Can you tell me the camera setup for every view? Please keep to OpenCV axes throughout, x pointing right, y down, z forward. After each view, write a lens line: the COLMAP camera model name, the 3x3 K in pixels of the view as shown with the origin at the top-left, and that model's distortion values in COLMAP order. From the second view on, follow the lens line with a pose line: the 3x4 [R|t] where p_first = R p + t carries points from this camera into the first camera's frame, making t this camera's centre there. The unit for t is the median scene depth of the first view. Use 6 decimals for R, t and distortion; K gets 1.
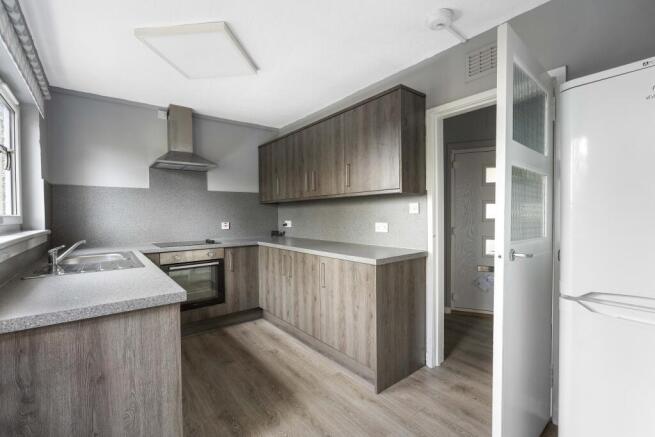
lens RADIAL K [[291.5, 0, 324.5], [0, 291.5, 219.2], [0, 0, 1]] dist [-0.004388, 0.000173]
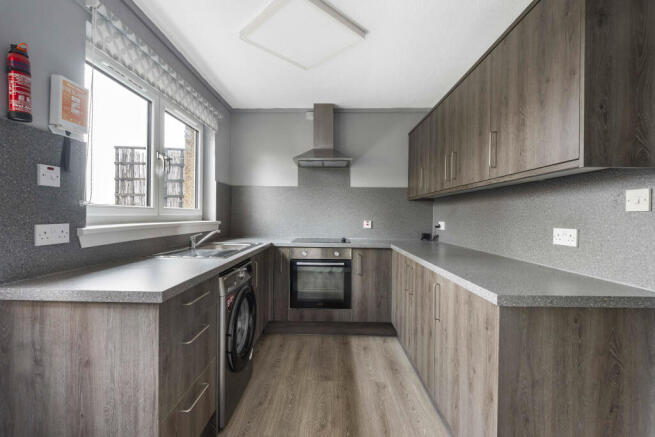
lens RADIAL K [[291.5, 0, 327.0], [0, 291.5, 216.4], [0, 0, 1]] dist [-0.004388, 0.000173]
pose [[0.770729, 0.022143, -0.636779, 0.207007], [-0.031000, 0.999516, -0.002763, 0.005080], [0.636409, 0.021870, 0.771042, 0.297627]]
